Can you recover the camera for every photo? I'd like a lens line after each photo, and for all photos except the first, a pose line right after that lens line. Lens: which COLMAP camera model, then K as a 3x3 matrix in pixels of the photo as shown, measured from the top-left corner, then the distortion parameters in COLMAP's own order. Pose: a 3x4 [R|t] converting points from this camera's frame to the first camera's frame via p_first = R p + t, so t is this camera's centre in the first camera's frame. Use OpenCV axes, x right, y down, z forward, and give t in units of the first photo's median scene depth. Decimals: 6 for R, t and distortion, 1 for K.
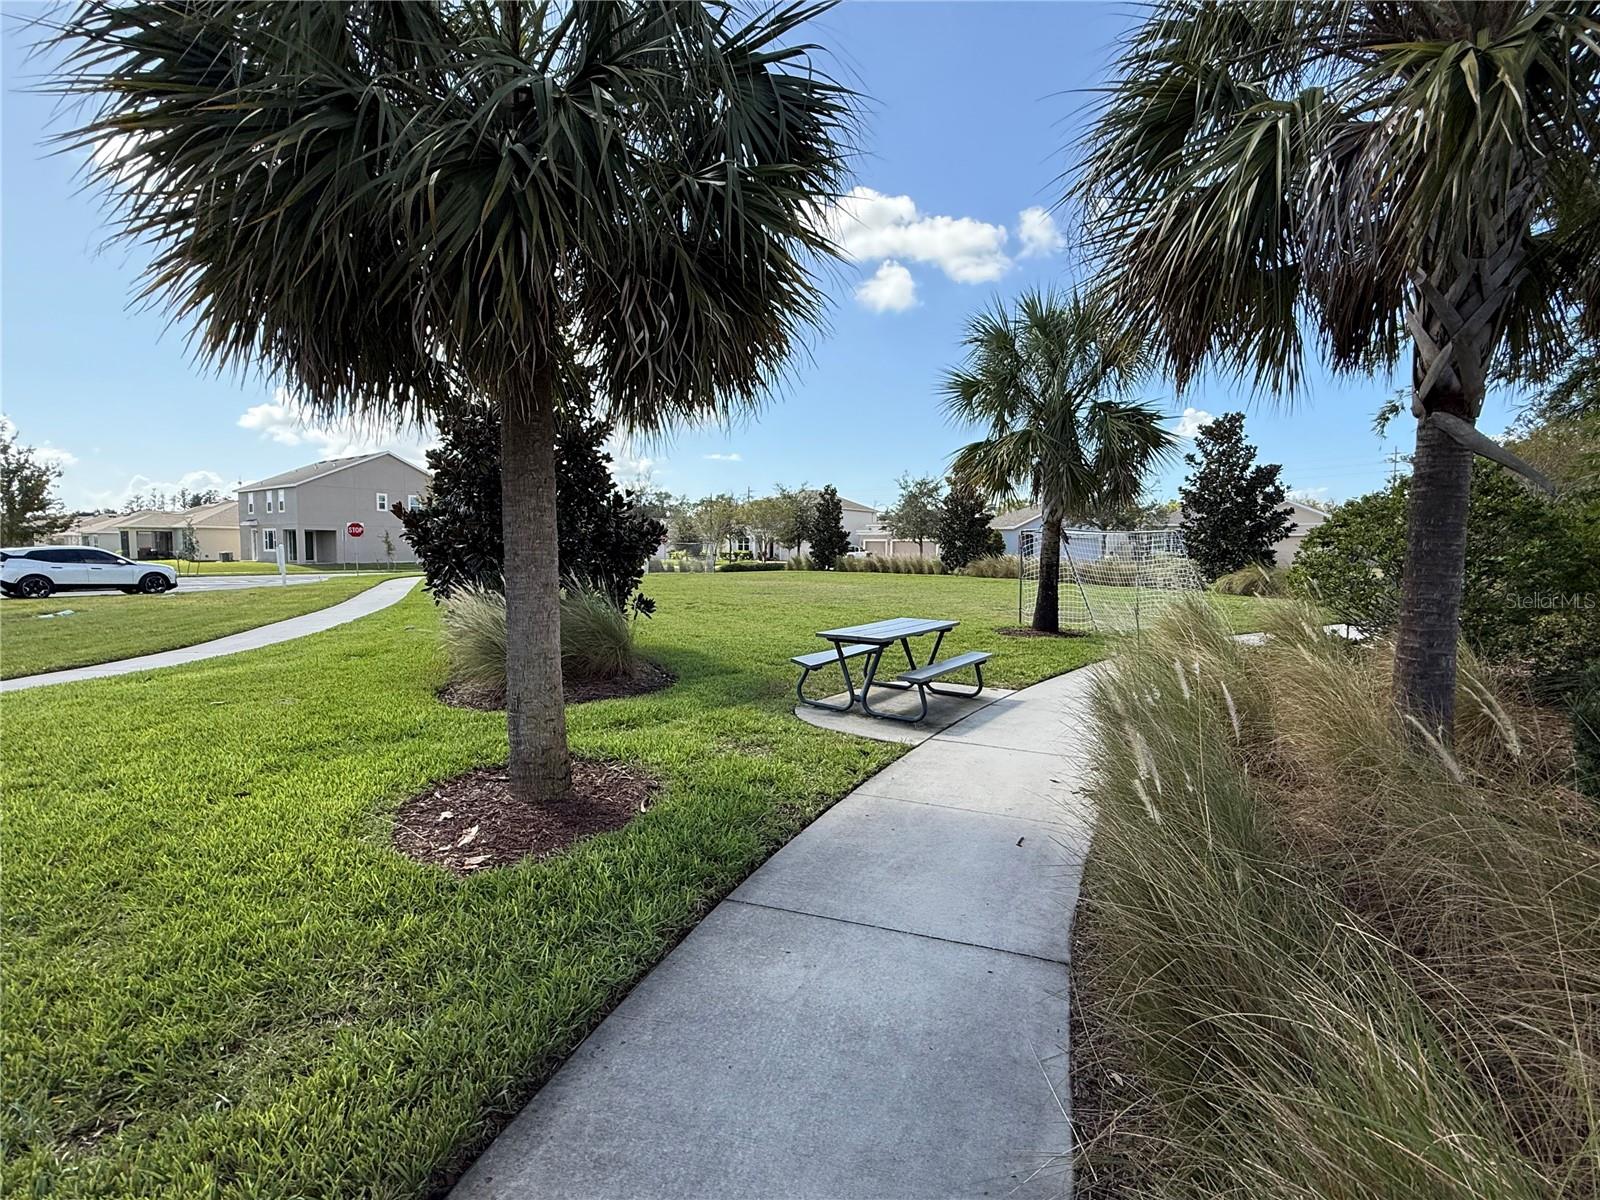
lens RADIAL K [[736.7, 0, 800.0], [0, 736.7, 600.0], [0, 0, 1]] dist [0.001778, 0.000133]
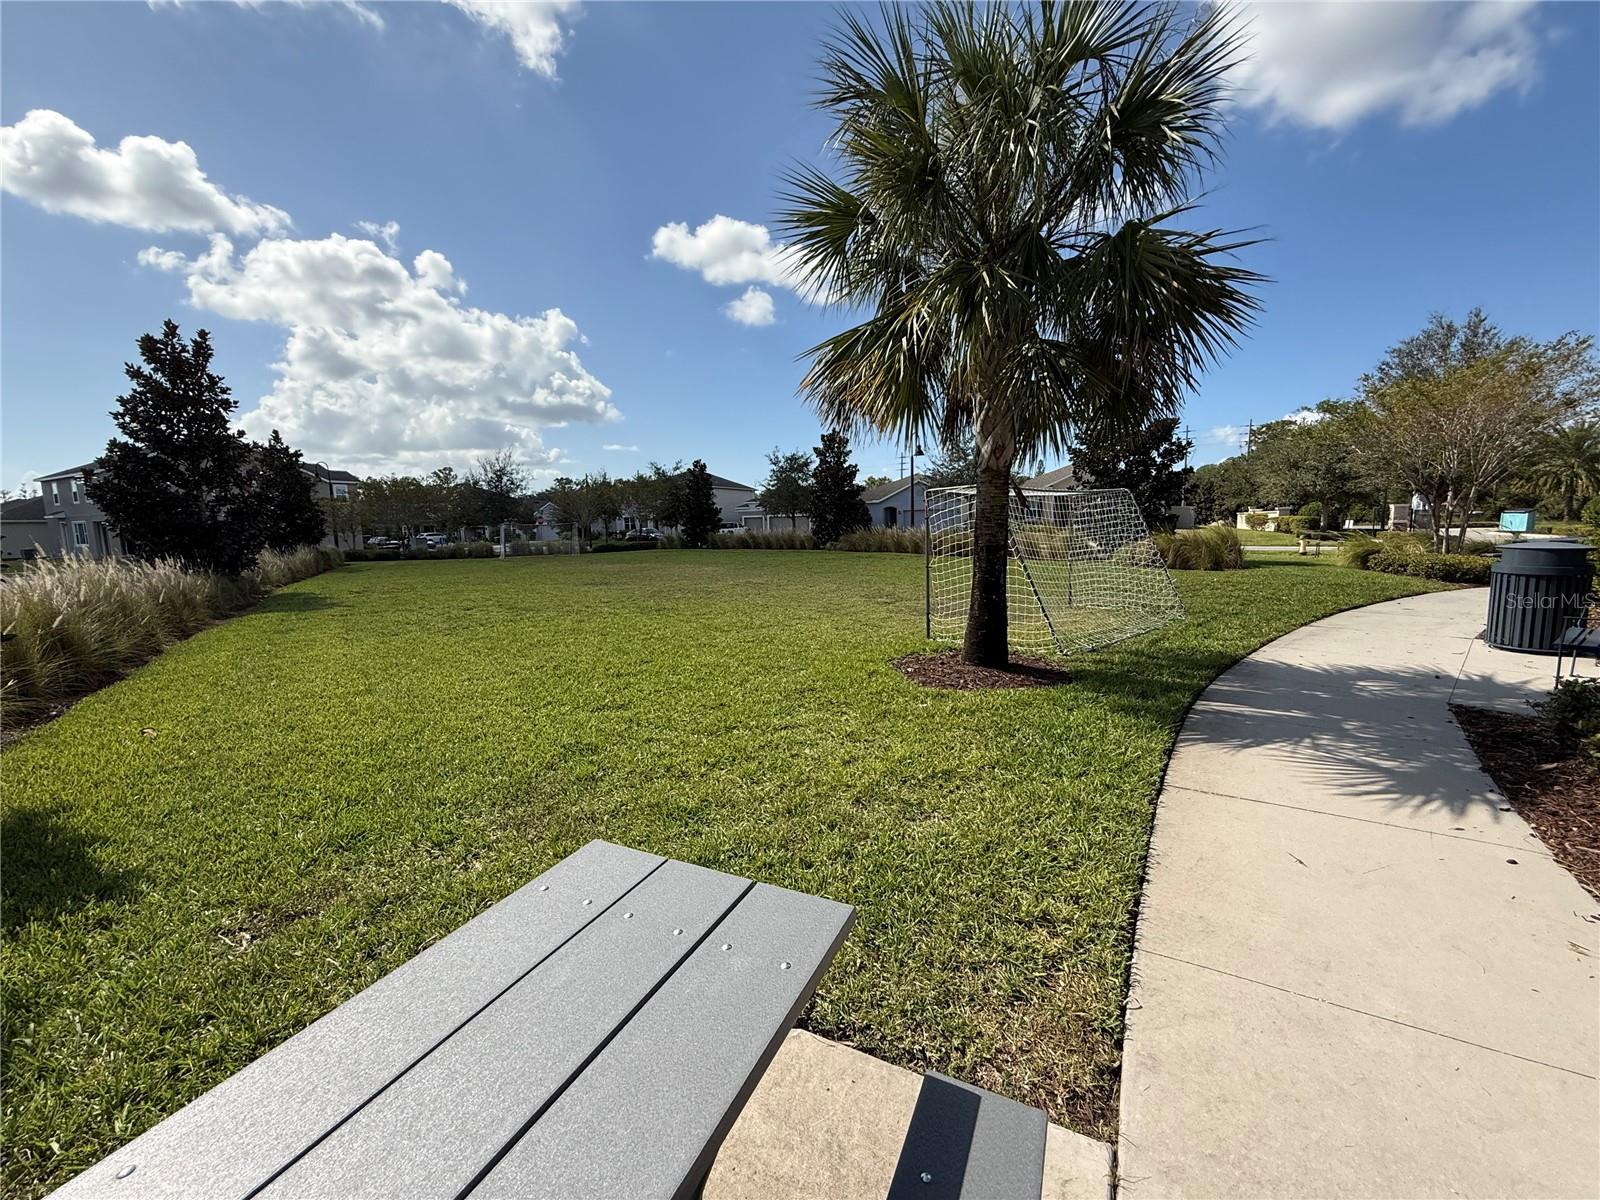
lens RADIAL K [[639.6, 0, 793.0], [0, 639.6, 606.2], [0, 0, 1]] dist [-0.000162, 0.000410]
pose [[0.987698, -0.047537, 0.148971, 0.028258], [0.038941, 0.997433, 0.060099, -0.009058], [-0.151446, -0.053559, 0.987013, 0.130817]]
